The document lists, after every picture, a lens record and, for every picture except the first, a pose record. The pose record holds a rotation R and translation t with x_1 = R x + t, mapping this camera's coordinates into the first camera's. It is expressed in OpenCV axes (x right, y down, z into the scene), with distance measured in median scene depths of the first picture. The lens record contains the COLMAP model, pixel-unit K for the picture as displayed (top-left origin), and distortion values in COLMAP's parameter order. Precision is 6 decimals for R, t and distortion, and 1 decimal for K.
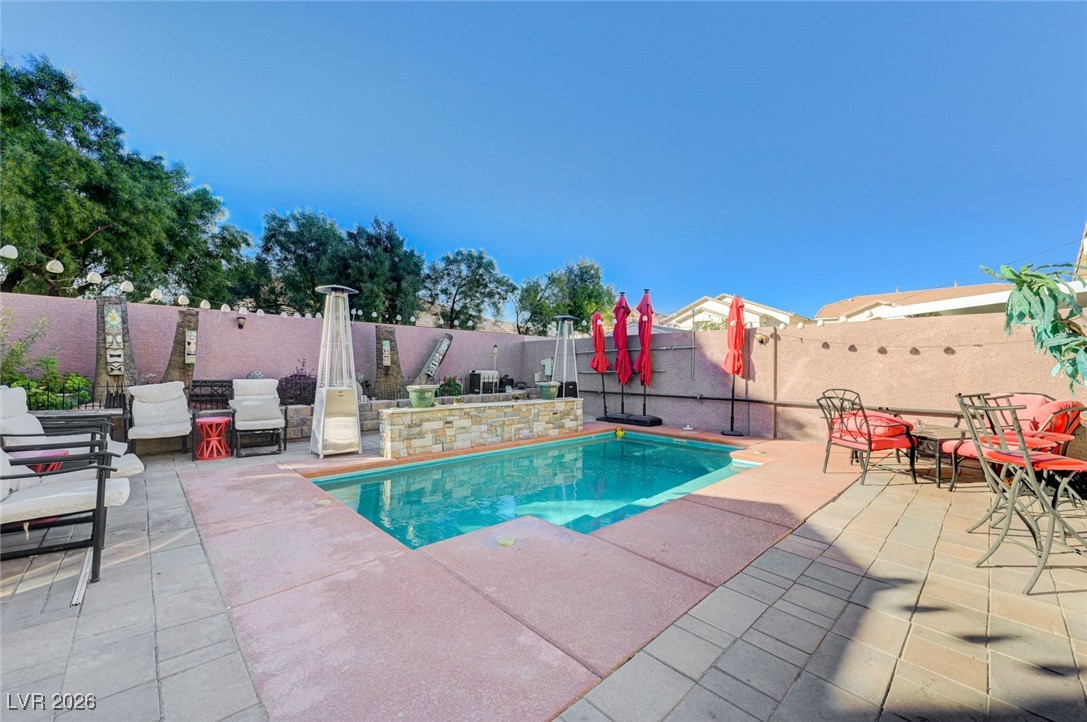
lens RADIAL K [[431.9, 0, 546.9], [0, 431.9, 363.8], [0, 0, 1]] dist [-0.002154, -0.000148]
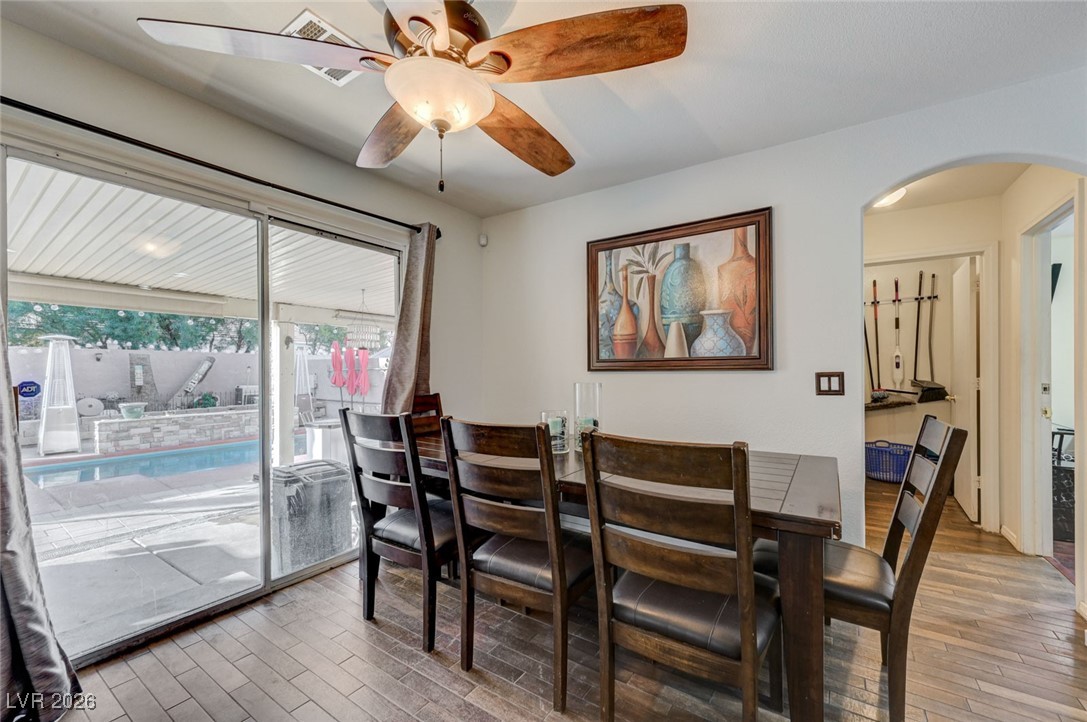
lens RADIAL K [[431.9, 0, 541.4], [0, 431.9, 364.6], [0, 0, 1]] dist [-0.002154, -0.000148]
pose [[0.977429, -0.006042, 0.211180, 0.713119], [0.005924, 0.999982, 0.001195, -0.071026], [-0.211183, 0.000083, 0.977446, -0.676267]]
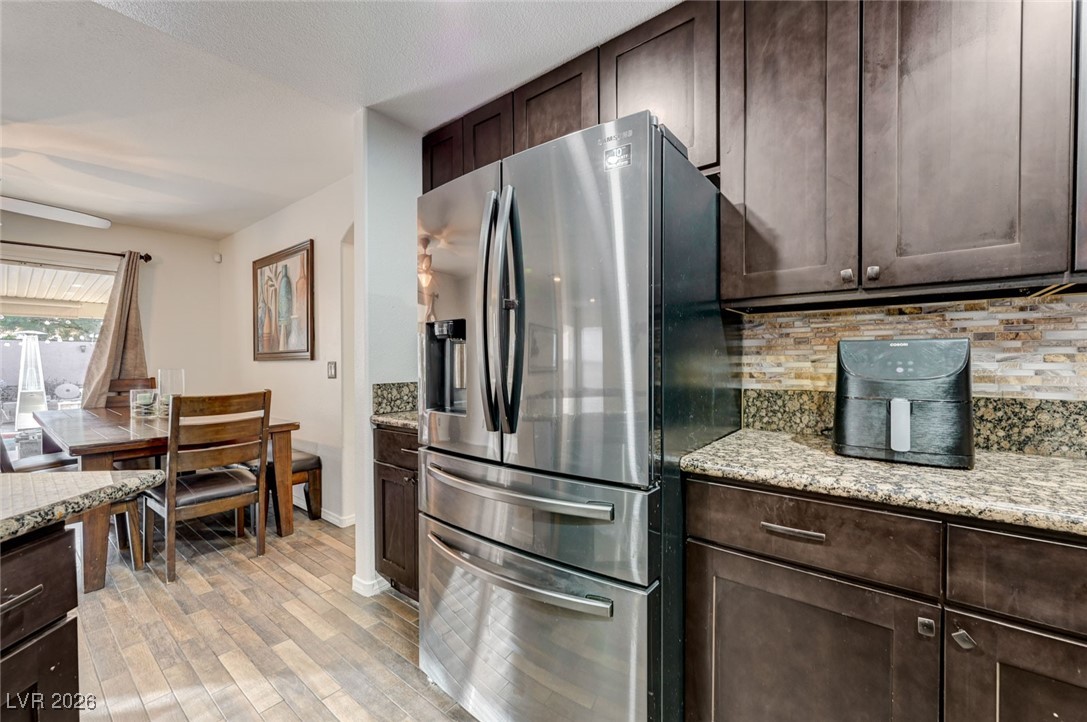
lens RADIAL K [[431.9, 0, 542.5], [0, 431.9, 362.5], [0, 0, 1]] dist [-0.002154, -0.000148]
pose [[0.990502, -0.011735, 0.136996, 2.981312], [0.008854, 0.999727, 0.021614, -0.066104], [-0.137212, -0.020196, 0.990336, -1.722971]]
